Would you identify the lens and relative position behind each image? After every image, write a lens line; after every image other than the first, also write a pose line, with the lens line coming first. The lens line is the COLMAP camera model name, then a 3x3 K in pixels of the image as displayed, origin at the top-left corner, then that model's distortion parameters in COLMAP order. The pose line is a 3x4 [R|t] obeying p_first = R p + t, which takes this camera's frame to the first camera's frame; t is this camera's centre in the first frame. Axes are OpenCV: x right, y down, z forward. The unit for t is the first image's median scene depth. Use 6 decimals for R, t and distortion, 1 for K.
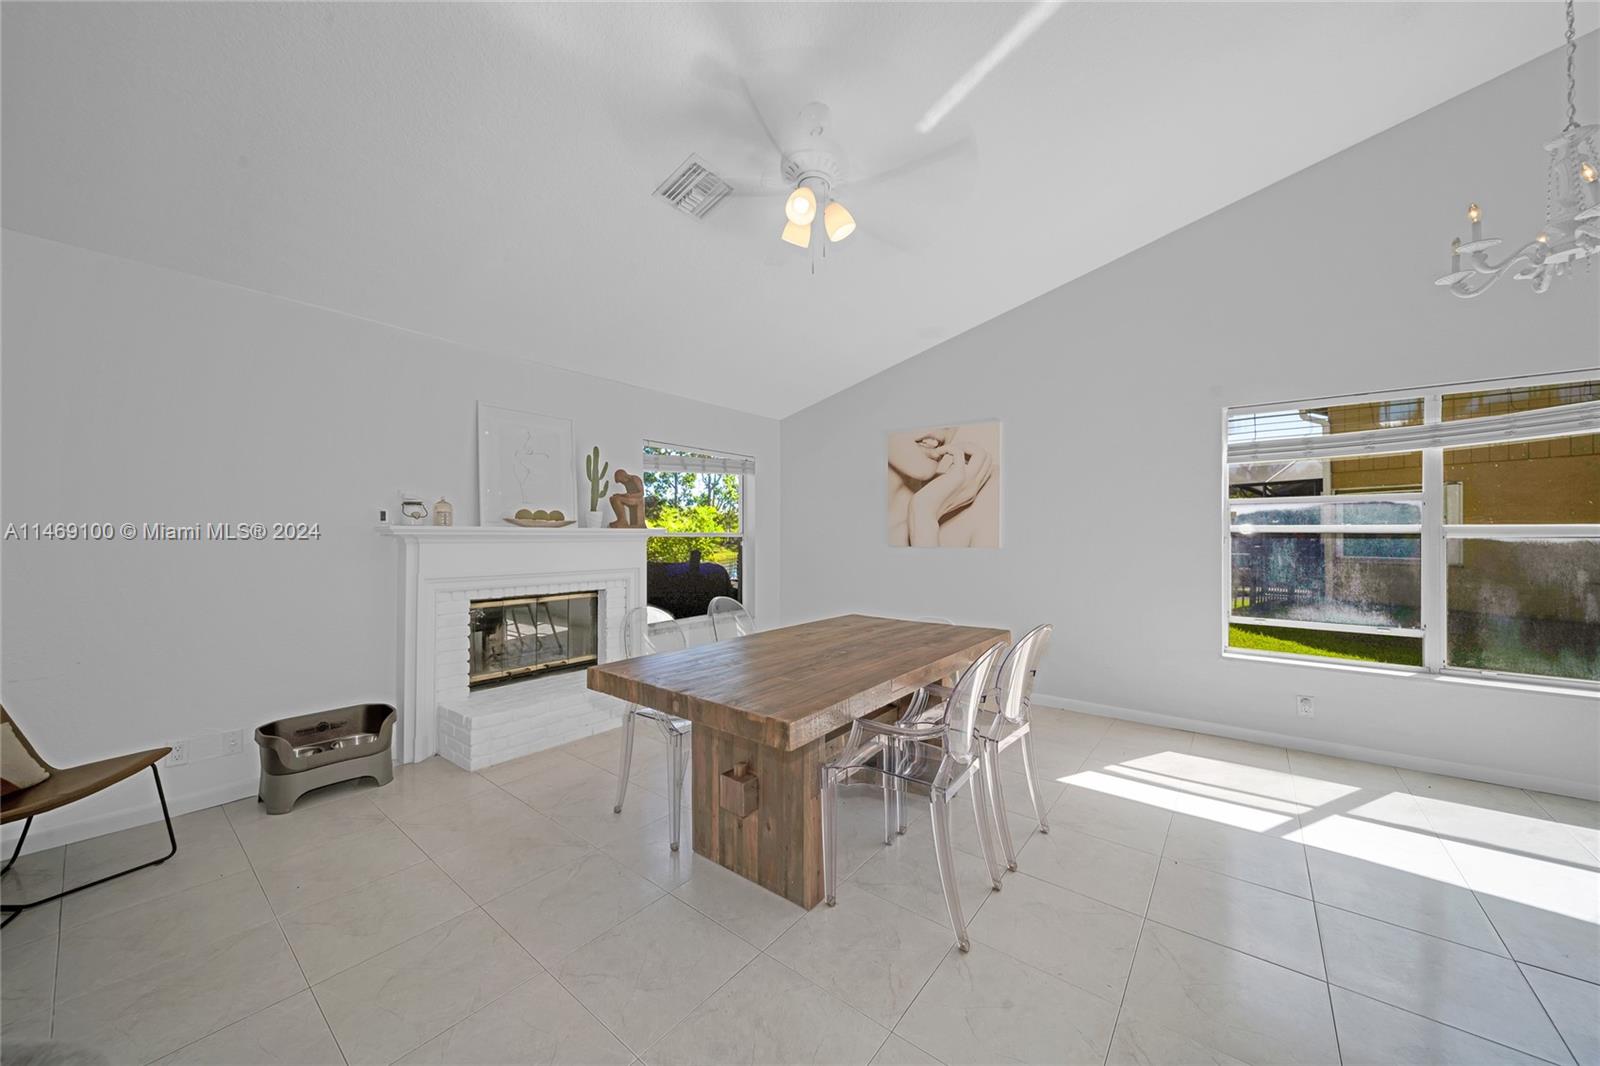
lens RADIAL K [[572.4, 0, 794.6], [0, 572.4, 533.1], [0, 0, 1]] dist [-0.001508, -0.000254]
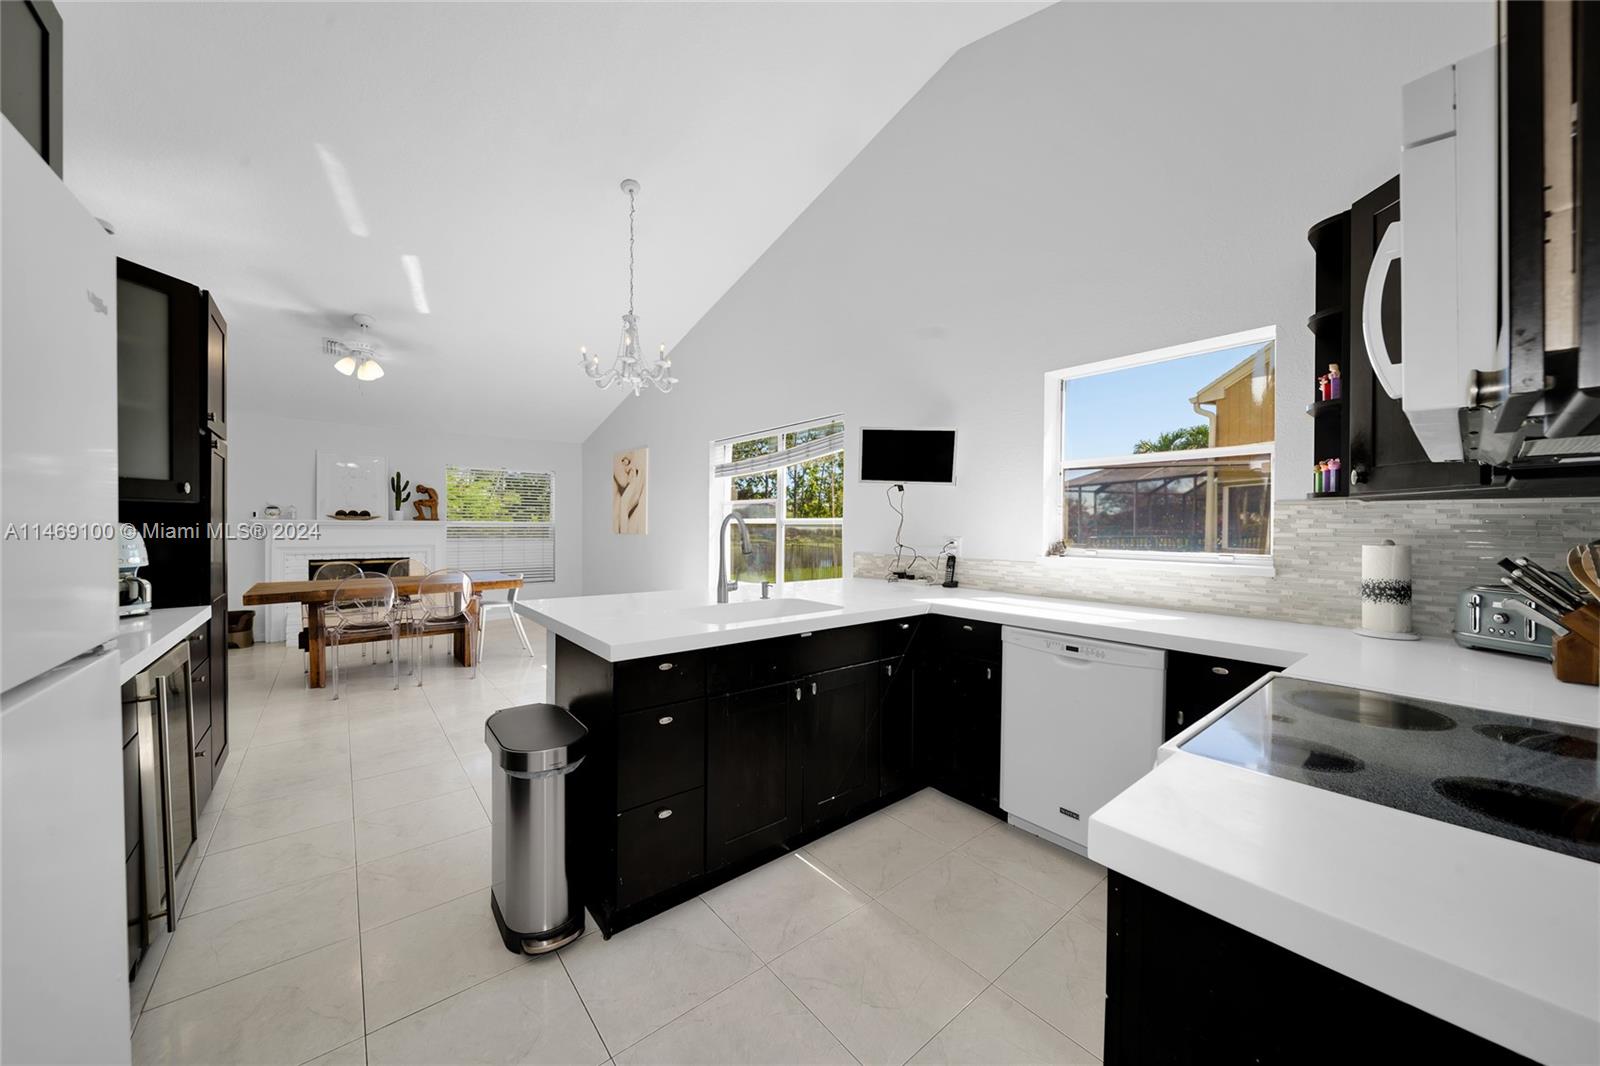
lens RADIAL K [[572.4, 0, 794.6], [0, 572.4, 533.1], [0, 0, 1]] dist [-0.001508, -0.000254]
pose [[0.975806, 0.005188, -0.218575, 1.148129], [-0.002014, 0.999889, 0.014744, 0.000757], [0.218627, -0.013947, 0.975709, -0.377650]]
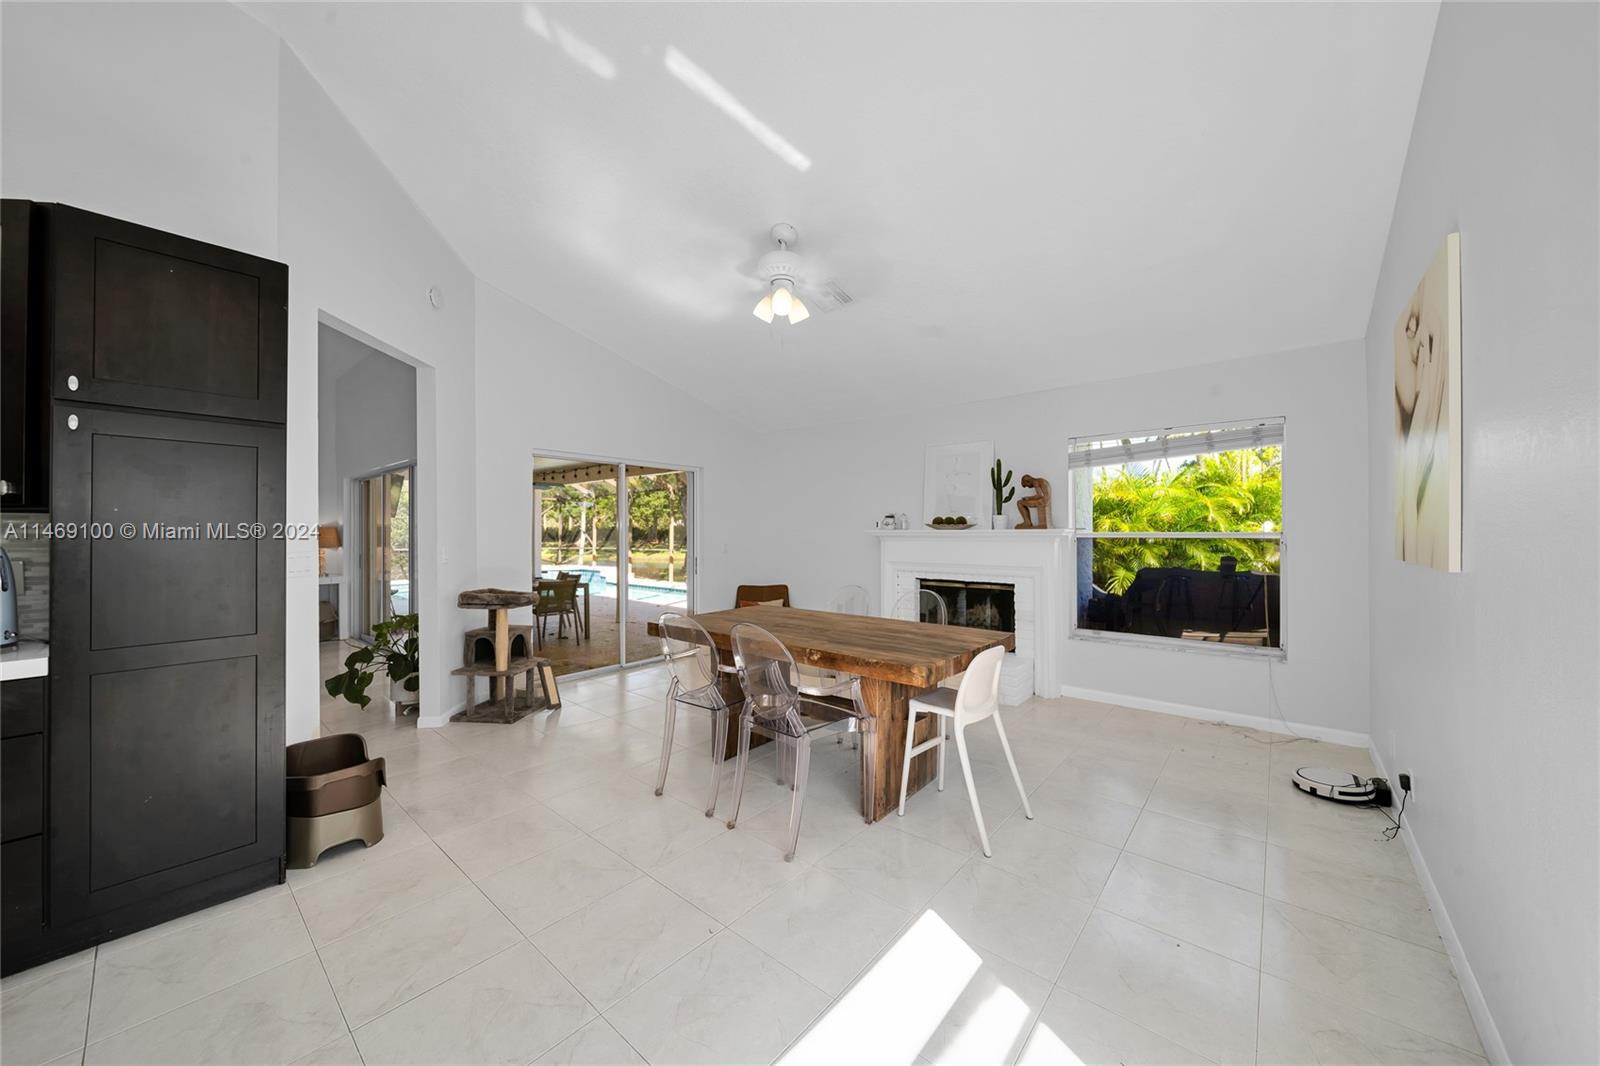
lens RADIAL K [[568.0, 0, 800.0], [0, 568.0, 533.0], [0, 0, 1]] dist [-0.000492, -0.003245]
pose [[-0.043971, -0.002709, -0.999029, 0.821430], [0.007429, 0.999968, -0.003038, -0.000836], [0.999005, -0.007555, -0.043949, 0.648842]]
